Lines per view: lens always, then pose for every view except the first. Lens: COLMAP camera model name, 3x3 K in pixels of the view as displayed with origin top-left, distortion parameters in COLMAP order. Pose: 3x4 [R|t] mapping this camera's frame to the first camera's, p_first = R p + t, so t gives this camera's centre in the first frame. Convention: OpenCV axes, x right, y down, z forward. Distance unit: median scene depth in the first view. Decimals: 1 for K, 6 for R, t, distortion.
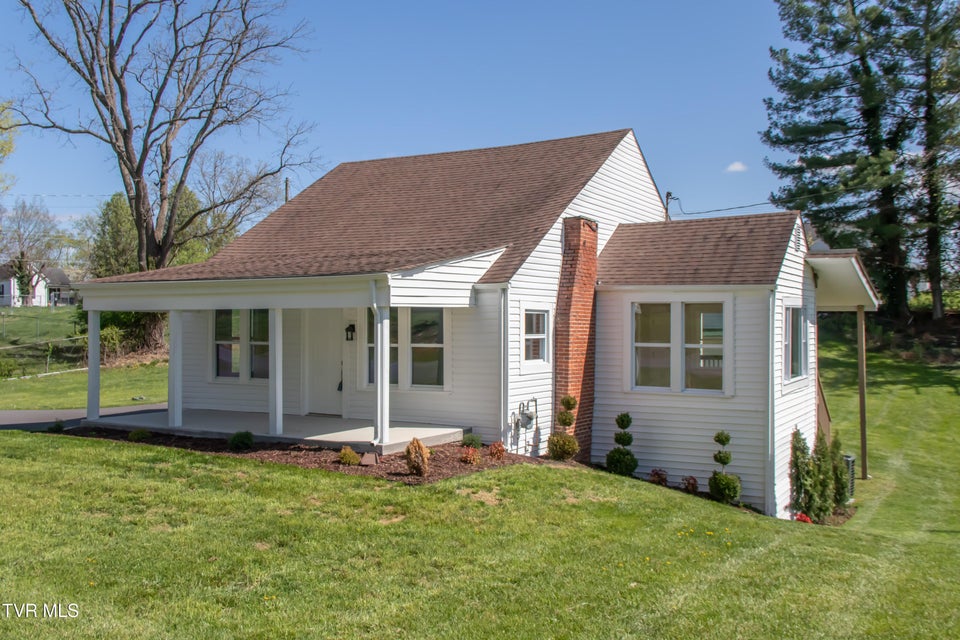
lens RADIAL K [[861.9, 0, 480.0], [0, 861.9, 320.0], [0, 0, 1]] dist [0.010272, 0.001867]
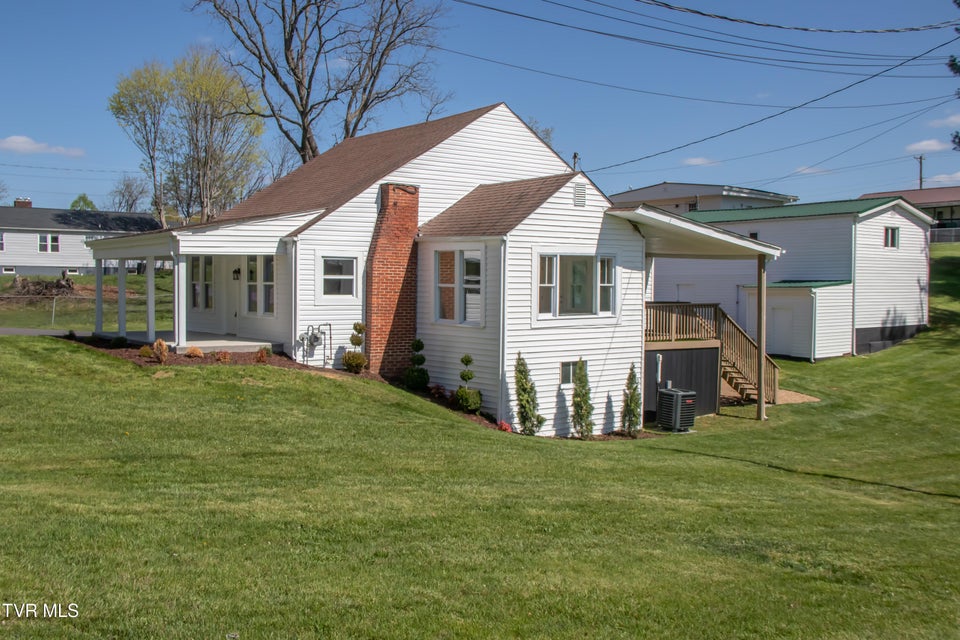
lens RADIAL K [[921.1, 0, 480.0], [0, 921.1, 320.0], [0, 0, 1]] dist [-0.058278, -0.000470]
pose [[0.922570, 0.021884, -0.385208, 0.779844], [-0.004560, 0.998939, 0.045829, 0.018701], [0.385802, -0.040524, 0.921691, -0.201694]]
